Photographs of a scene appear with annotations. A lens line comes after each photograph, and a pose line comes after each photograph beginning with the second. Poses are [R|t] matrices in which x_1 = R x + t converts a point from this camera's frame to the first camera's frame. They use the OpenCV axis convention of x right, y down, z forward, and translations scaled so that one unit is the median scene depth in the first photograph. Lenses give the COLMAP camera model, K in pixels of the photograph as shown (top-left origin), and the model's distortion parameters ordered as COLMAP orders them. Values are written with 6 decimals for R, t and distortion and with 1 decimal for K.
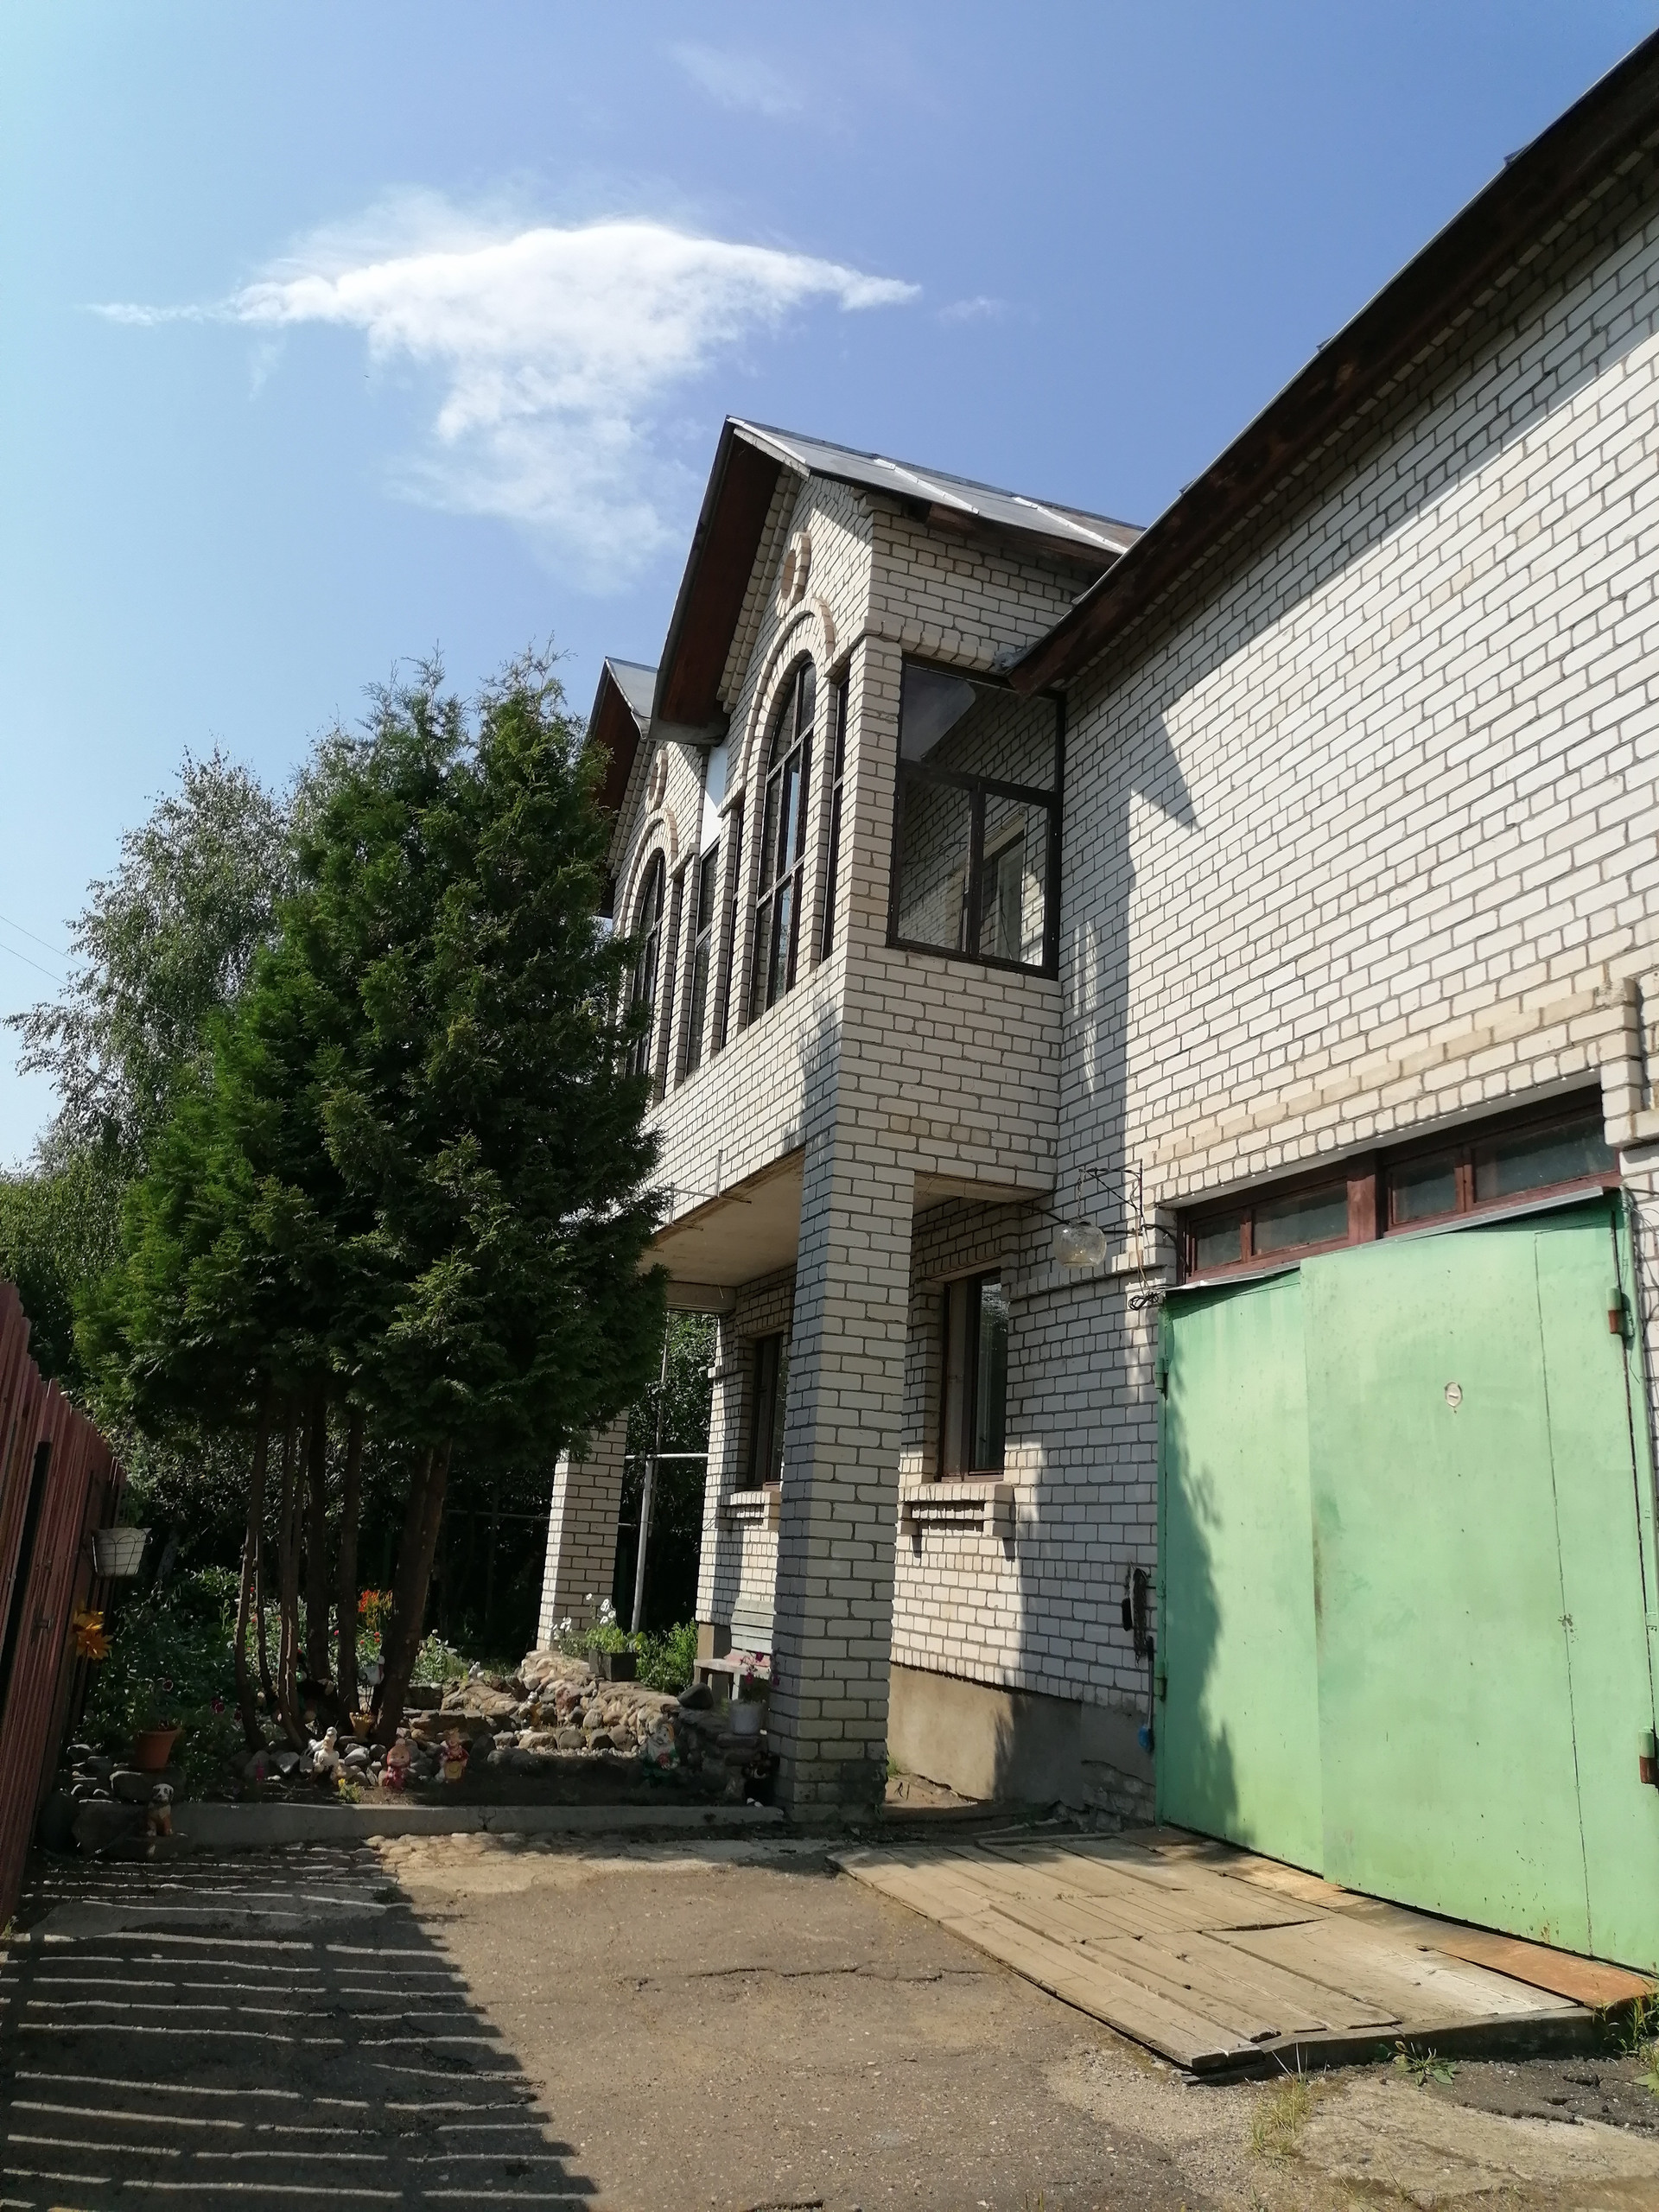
lens RADIAL K [[1705.6, 0, 831.1], [0, 1705.6, 1102.1], [0, 0, 1]] dist [-0.004937, -0.003246]
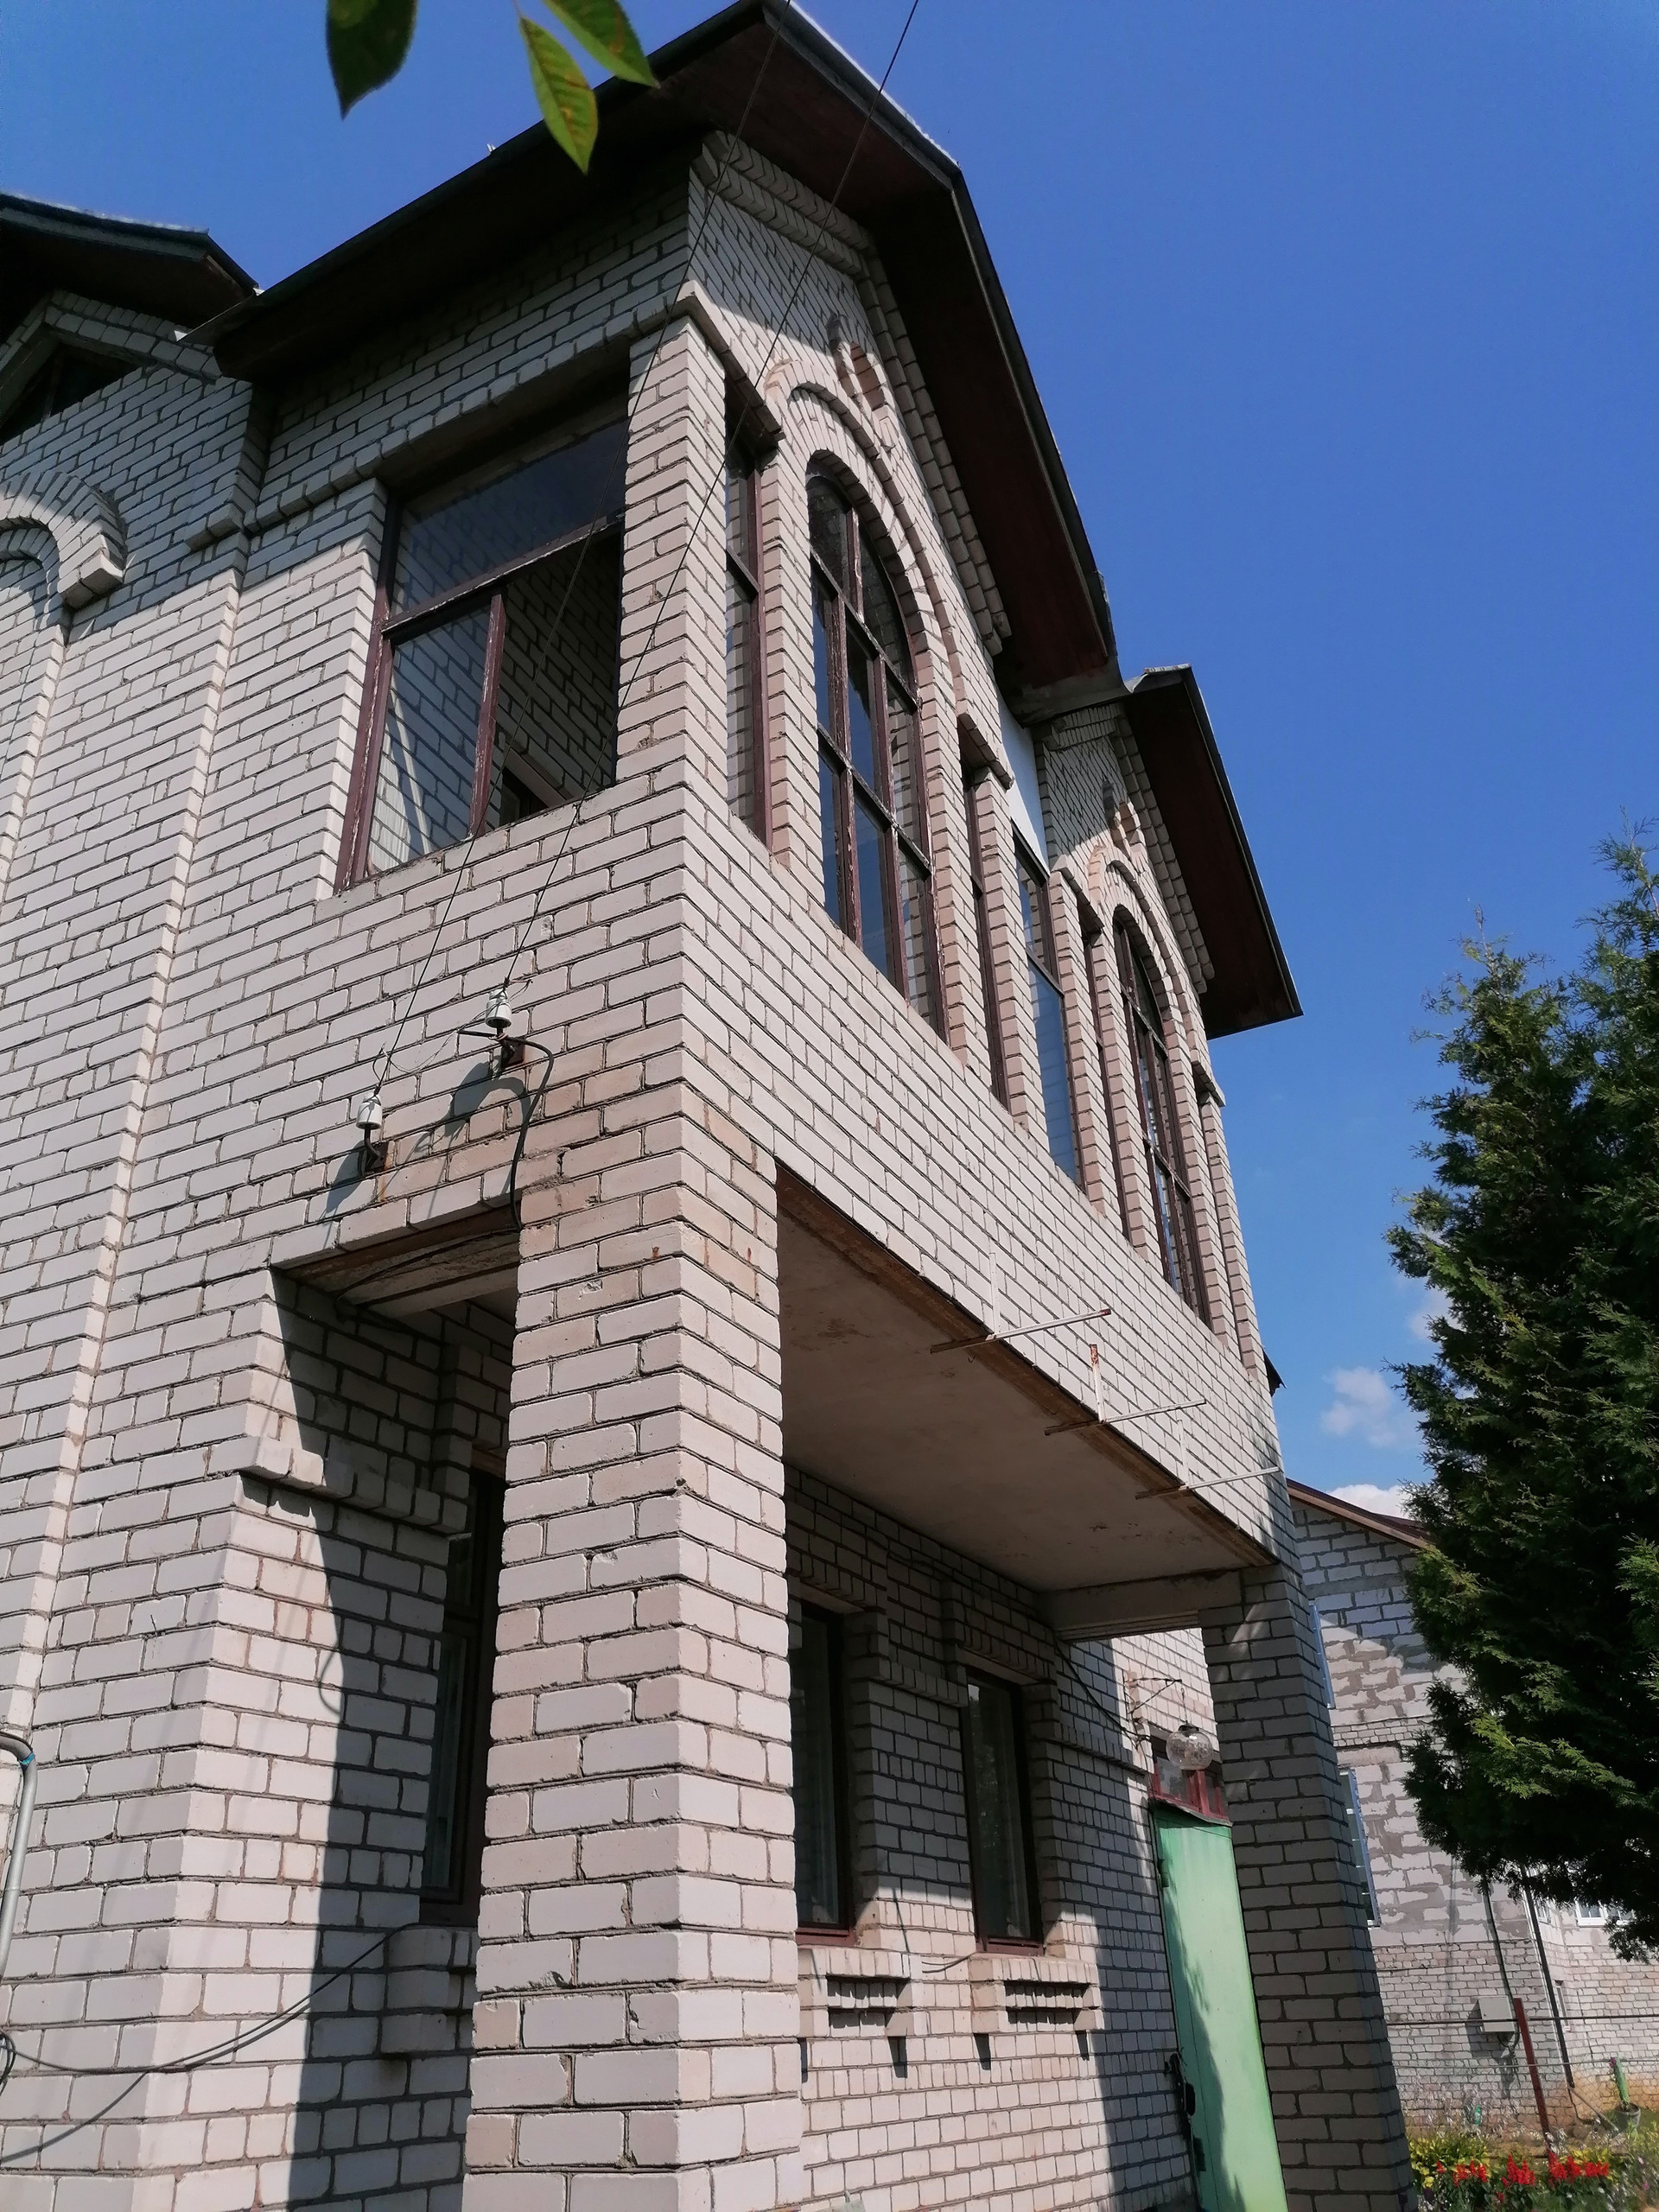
lens RADIAL K [[1705.6, 0, 830.7], [0, 1705.6, 1103.9], [0, 0, 1]] dist [-0.004937, -0.003246]
pose [[-0.672473, 0.337309, 0.658789, -0.540397], [-0.183009, 0.786686, -0.589604, 0.418528], [-0.717138, -0.517057, -0.467295, 1.739277]]
